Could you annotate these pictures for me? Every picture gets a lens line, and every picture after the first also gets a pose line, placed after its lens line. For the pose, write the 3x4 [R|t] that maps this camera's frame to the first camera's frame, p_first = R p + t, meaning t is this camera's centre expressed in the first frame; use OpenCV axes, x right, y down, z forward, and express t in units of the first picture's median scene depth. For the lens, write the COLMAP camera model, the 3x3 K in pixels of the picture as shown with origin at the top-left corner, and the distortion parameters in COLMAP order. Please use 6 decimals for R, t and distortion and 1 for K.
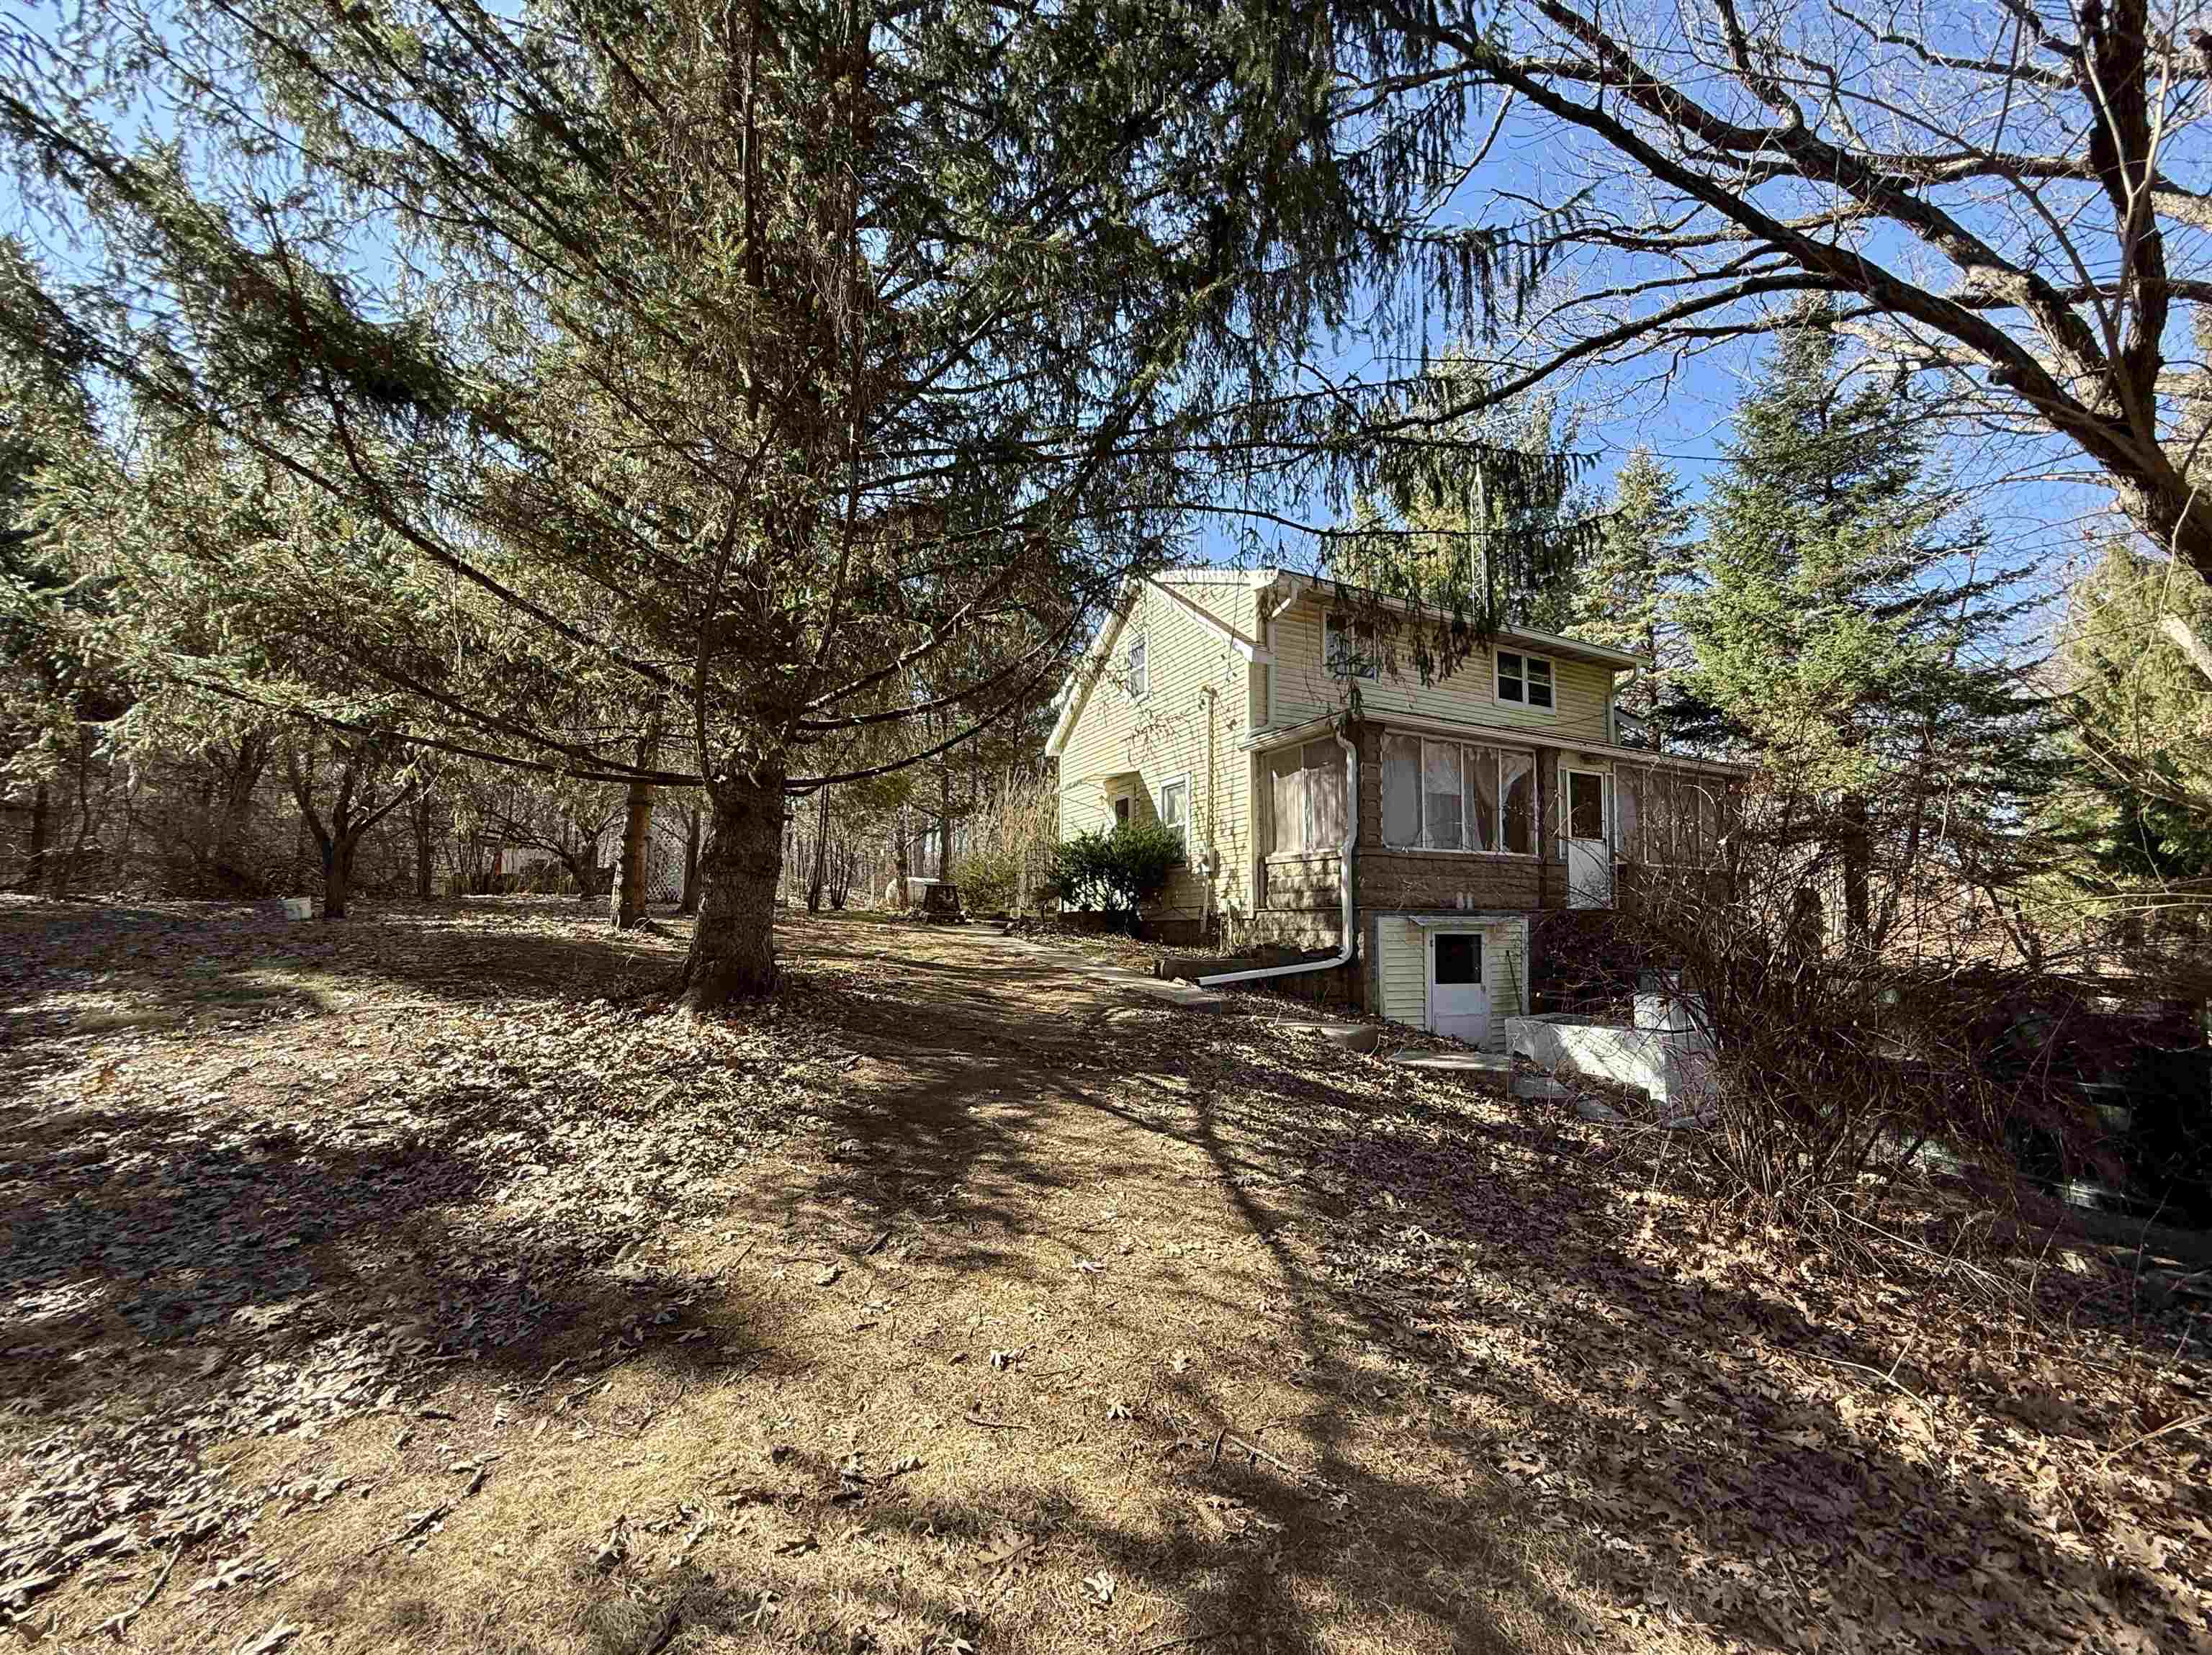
lens RADIAL K [[901.4, 0, 1096.6], [0, 901.4, 838.0], [0, 0, 1]] dist [-0.007837, 0.001625]
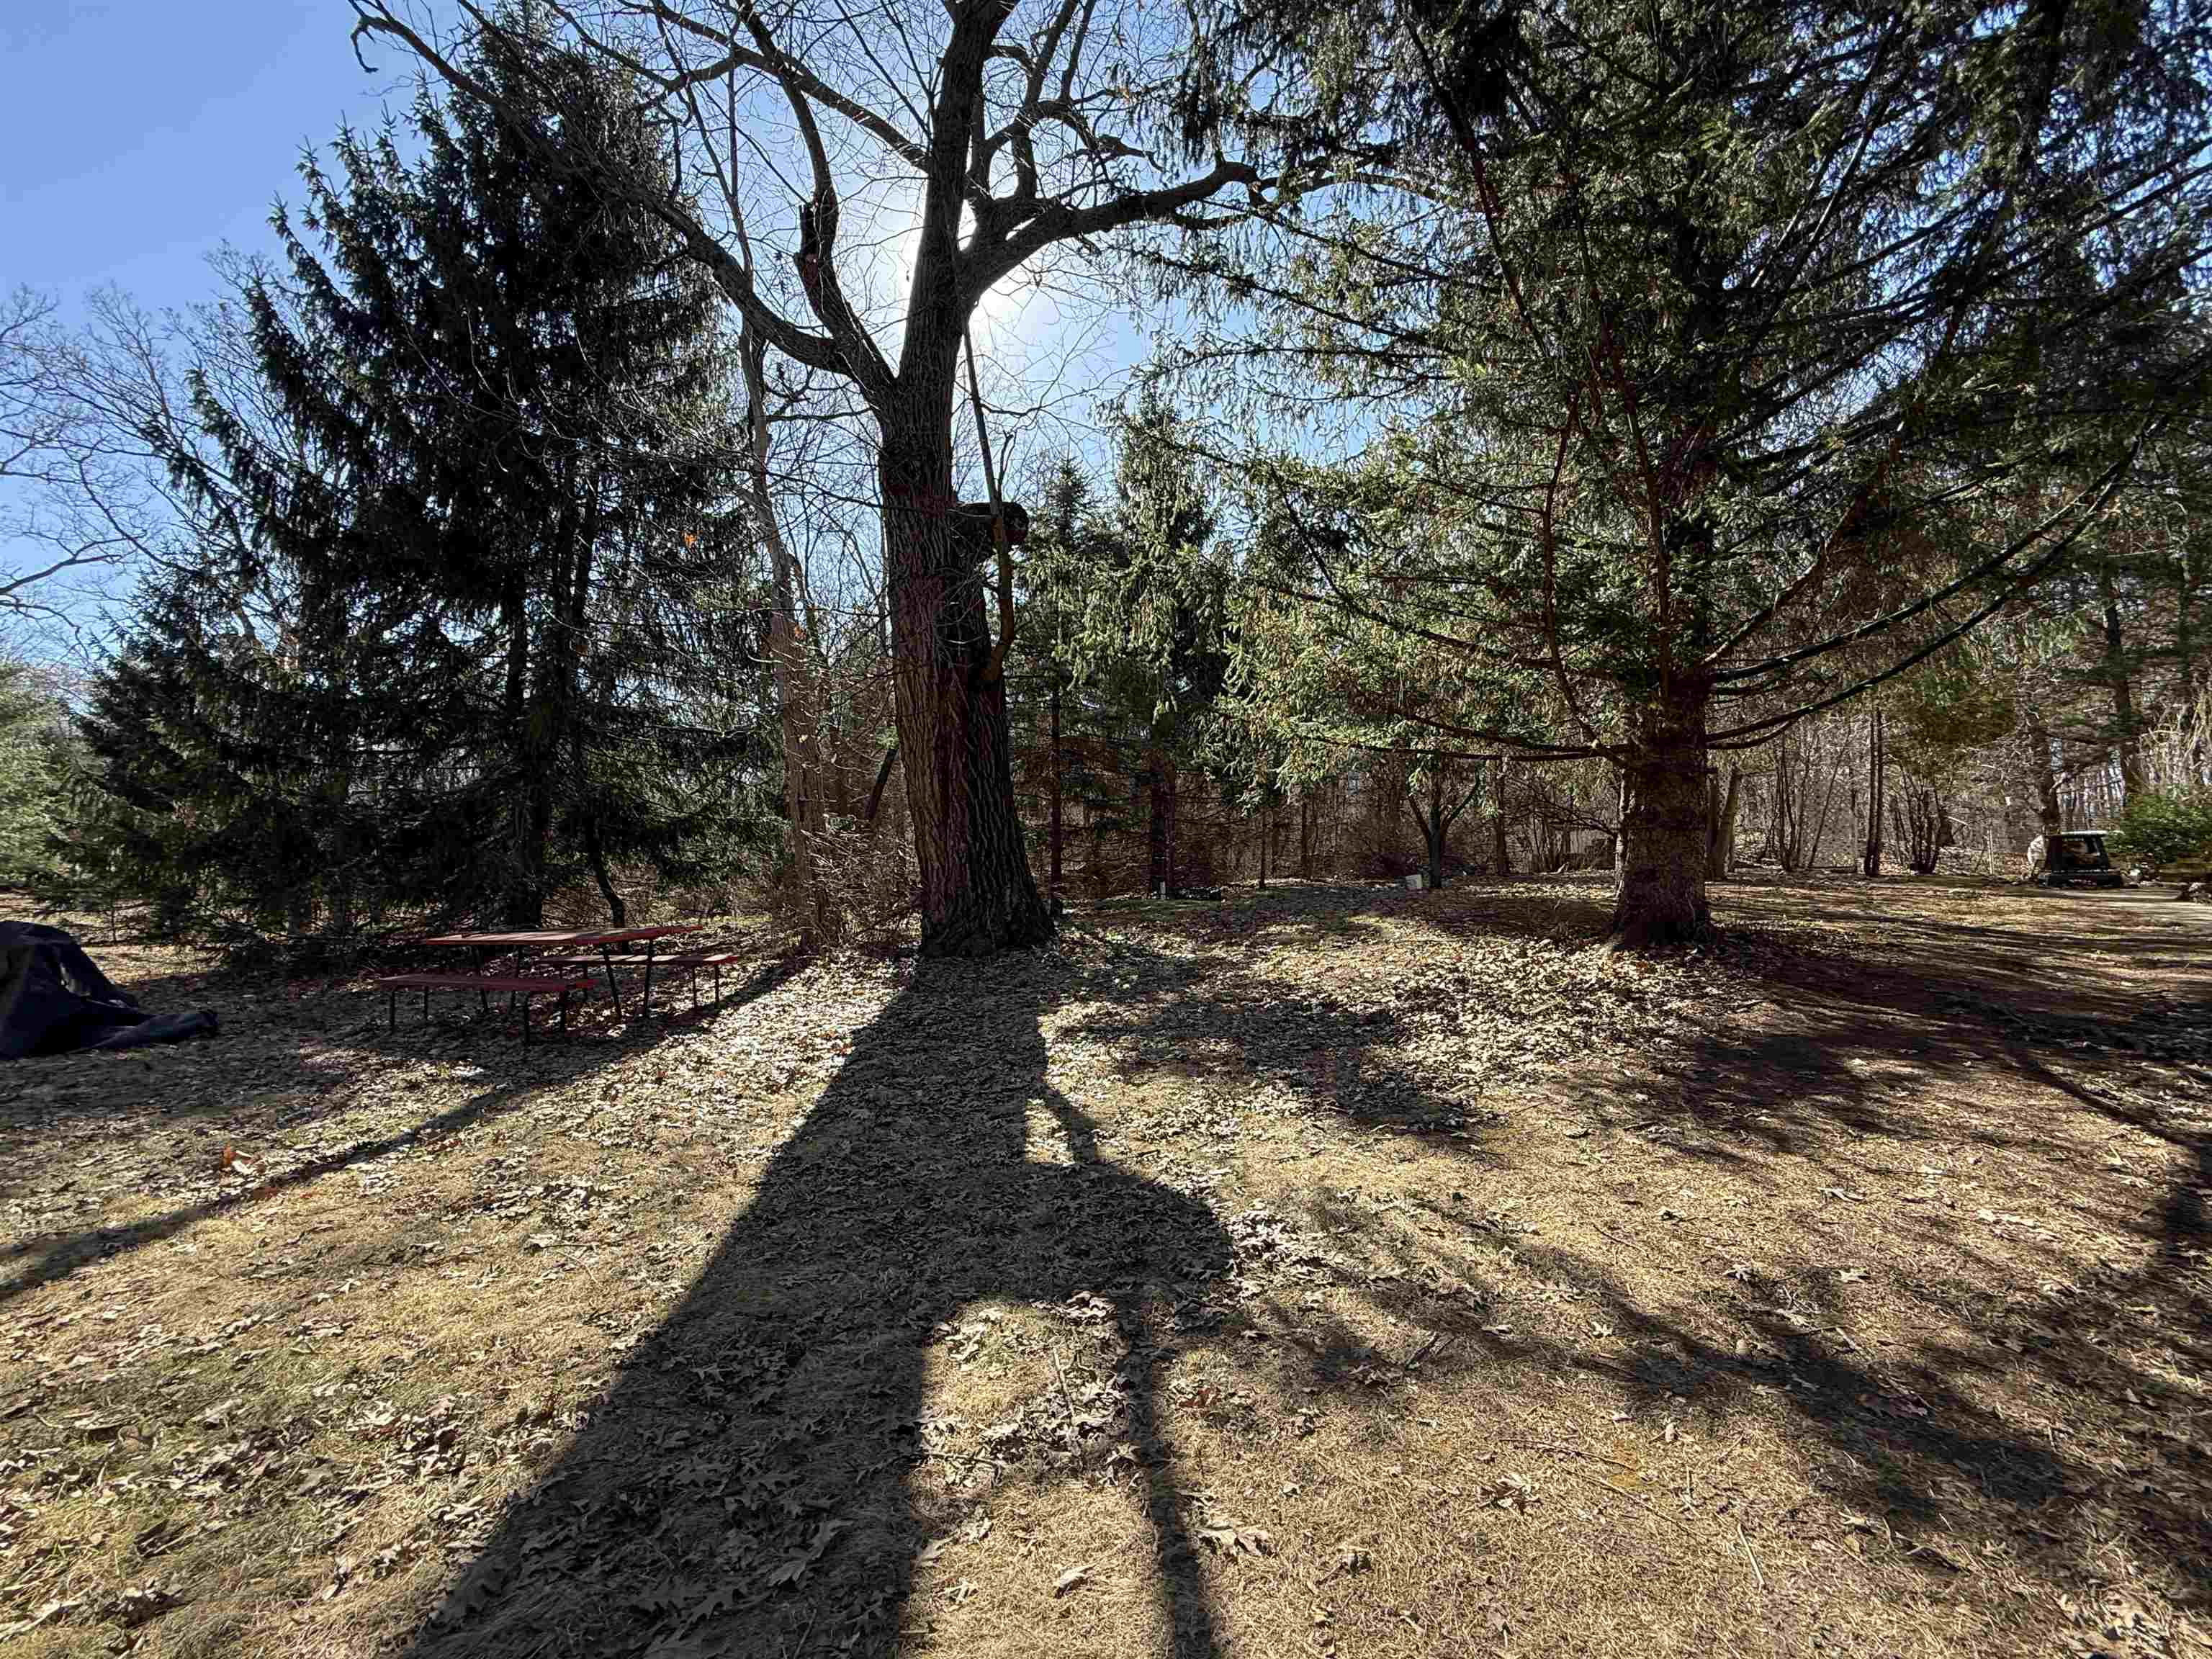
lens RADIAL K [[901.5, 0, 1114.2], [0, 901.5, 833.7], [0, 0, 1]] dist [-0.007837, 0.001625]
pose [[0.431530, -0.069713, -0.899401, 0.222598], [0.075908, 0.996280, -0.040802, 0.031607], [0.898899, -0.050664, 0.435217, -0.034829]]
